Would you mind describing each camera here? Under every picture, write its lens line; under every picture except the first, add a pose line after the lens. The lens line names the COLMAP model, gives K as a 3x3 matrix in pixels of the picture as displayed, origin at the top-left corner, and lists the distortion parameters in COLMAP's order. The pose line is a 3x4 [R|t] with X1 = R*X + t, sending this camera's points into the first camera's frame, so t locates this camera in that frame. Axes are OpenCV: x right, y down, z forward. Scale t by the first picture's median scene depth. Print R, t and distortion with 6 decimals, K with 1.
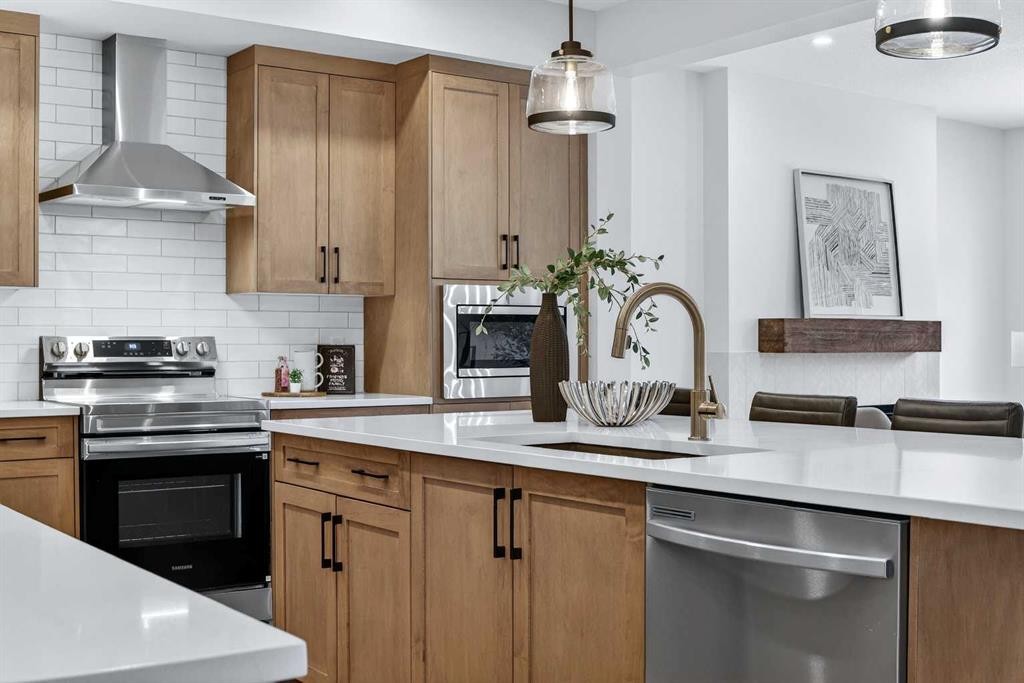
lens RADIAL K [[1258.9, 0, 511.1], [0, 1258.9, 304.9], [0, 0, 1]] dist [-0.091787, -0.004608]
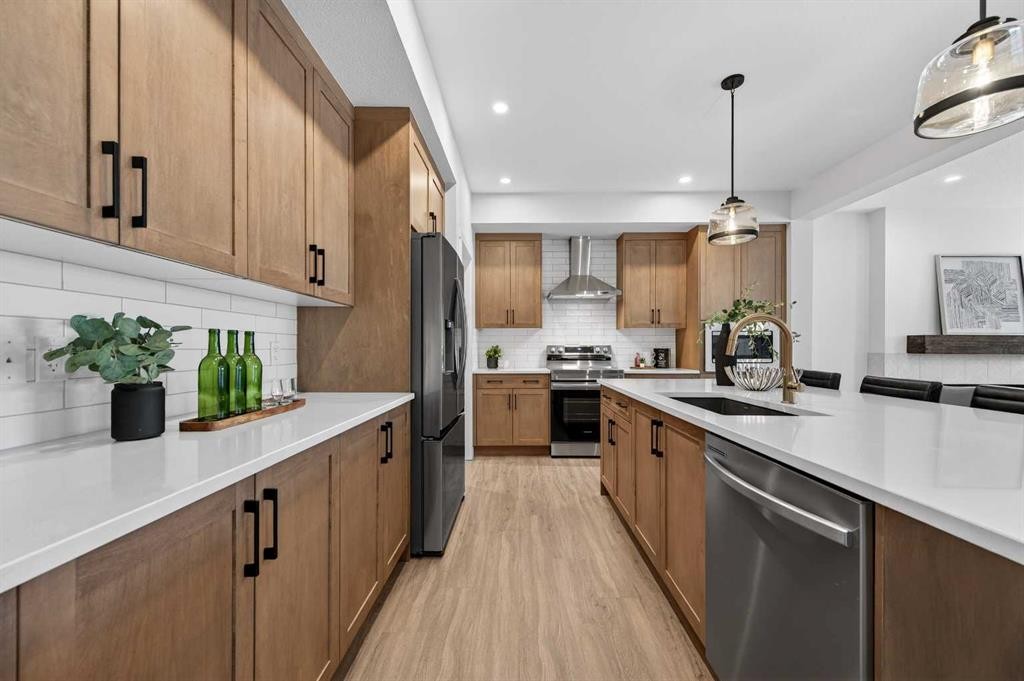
lens RADIAL K [[398.2, 0, 515.7], [0, 398.2, 342.9], [0, 0, 1]] dist [0.000793, -0.000445]
pose [[0.800176, -0.005862, -0.599737, 0.105573], [0.015951, 0.999807, 0.011510, 0.006855], [0.599553, -0.018776, 0.800115, 0.195485]]
